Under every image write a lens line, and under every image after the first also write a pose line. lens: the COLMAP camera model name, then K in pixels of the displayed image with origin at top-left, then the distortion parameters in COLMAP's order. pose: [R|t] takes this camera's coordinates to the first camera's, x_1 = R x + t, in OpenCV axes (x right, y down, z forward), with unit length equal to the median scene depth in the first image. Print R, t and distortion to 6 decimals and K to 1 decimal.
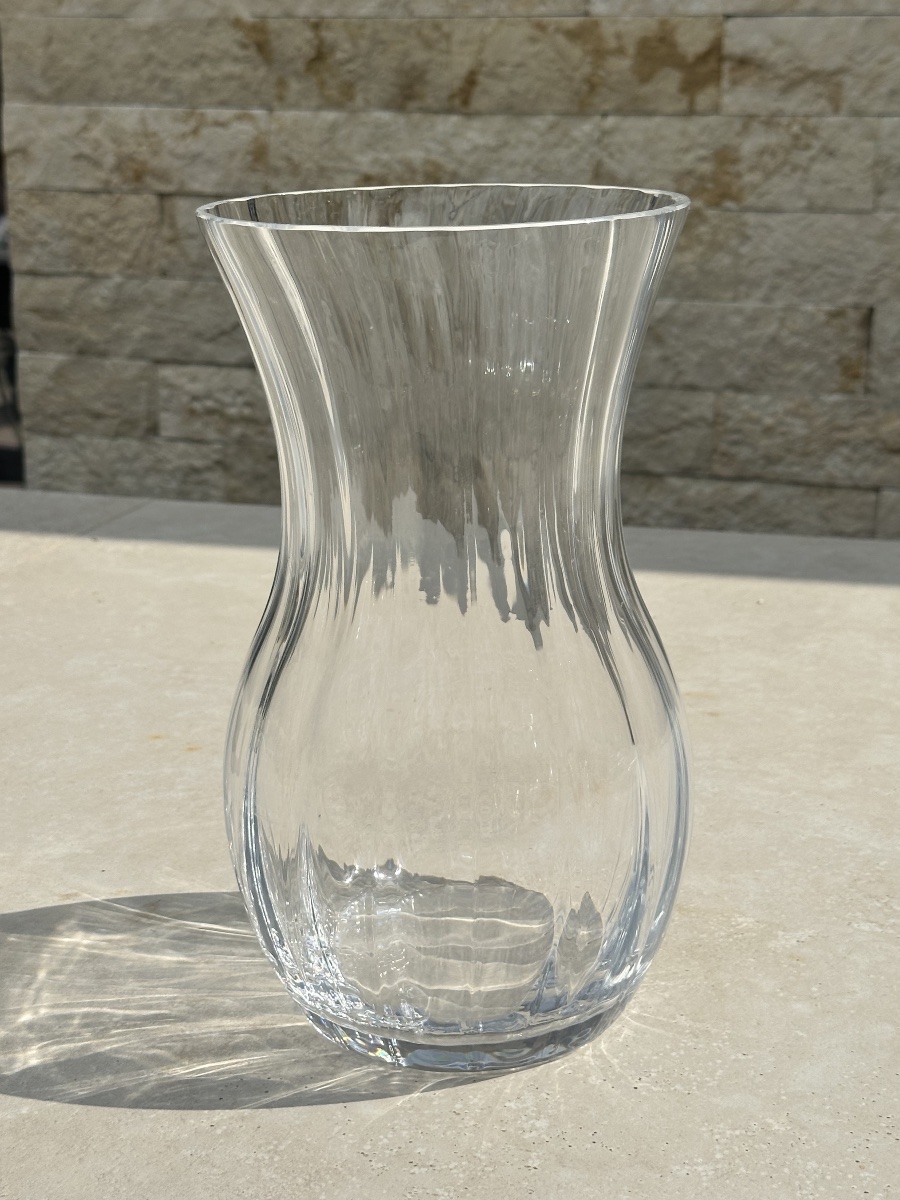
lens RADIAL K [[1844.2, 0, 446.7], [0, 1844.2, 605.9], [0, 0, 1]] dist [0.113526, 0.000000]
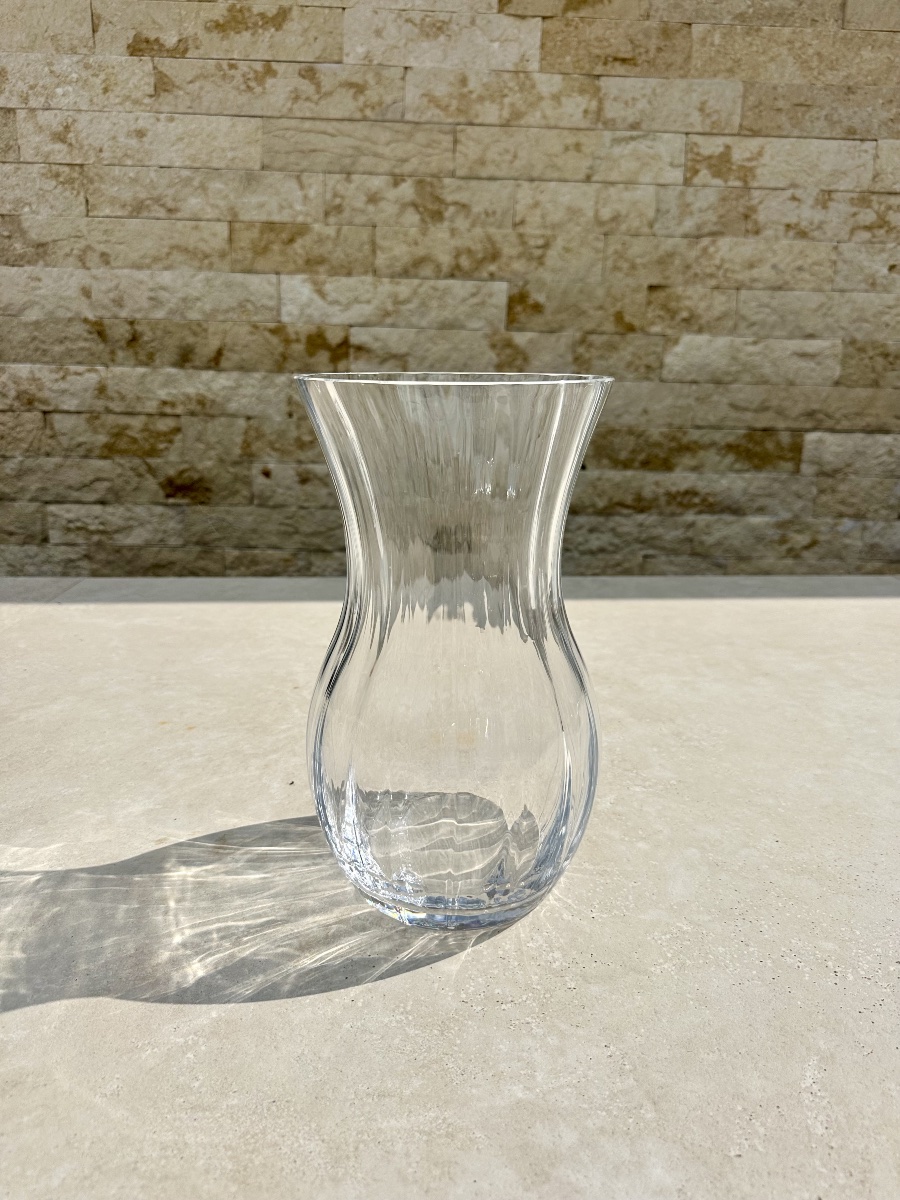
lens RADIAL K [[845.9, 0, 454.6], [0, 845.9, 606.5], [0, 0, 1]] dist [0.005940, -0.041425]
pose [[0.940938, -0.069375, 0.331394, -0.107696], [0.070850, 0.997458, 0.007644, -0.013148], [-0.331082, 0.016287, 0.943461, 0.146771]]
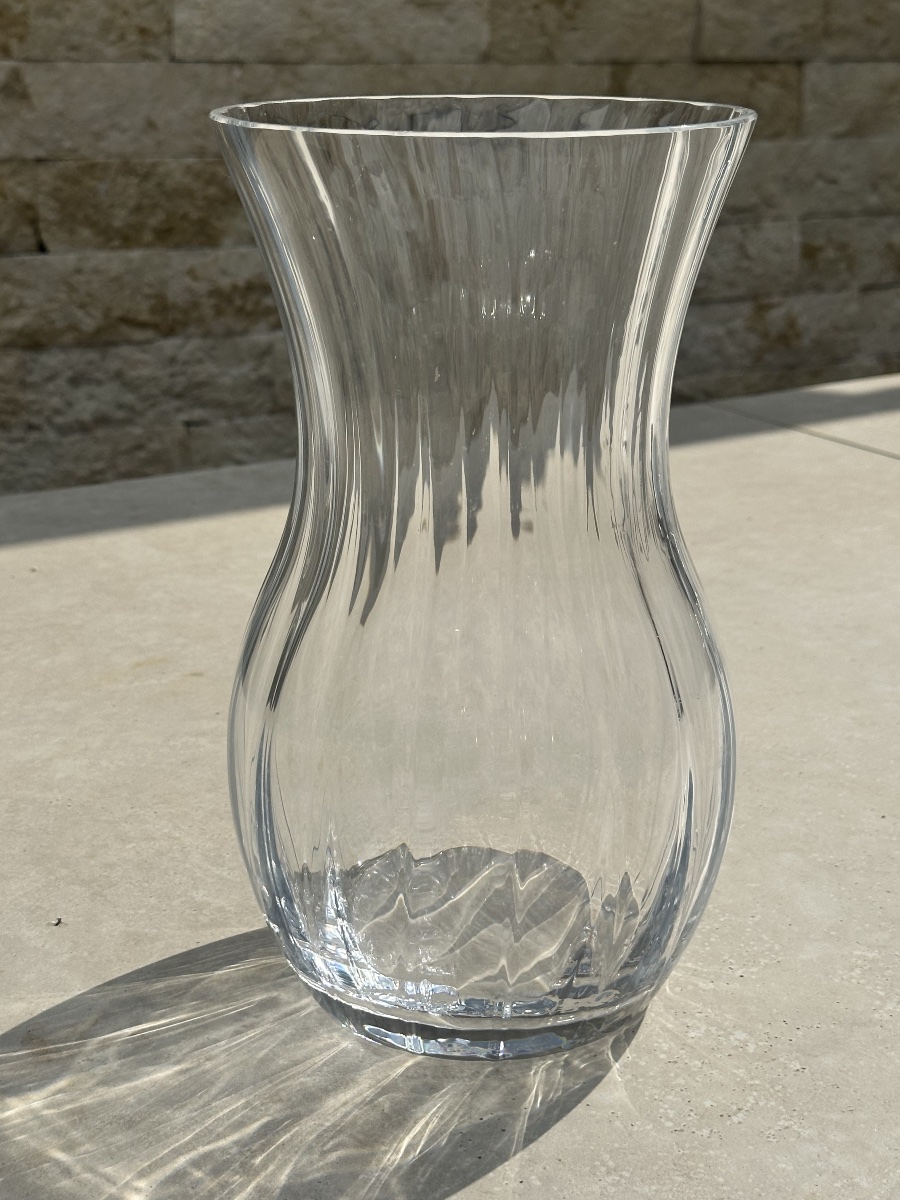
lens RADIAL K [[1844.2, 0, 447.6], [0, 1844.2, 602.6], [0, 0, 1]] dist [0.113526, 0.000000]
pose [[0.670270, -0.210382, 0.711672, -0.308608], [0.195916, 0.975118, 0.103741, -0.035945], [-0.715789, 0.069893, 0.694810, 0.172175]]
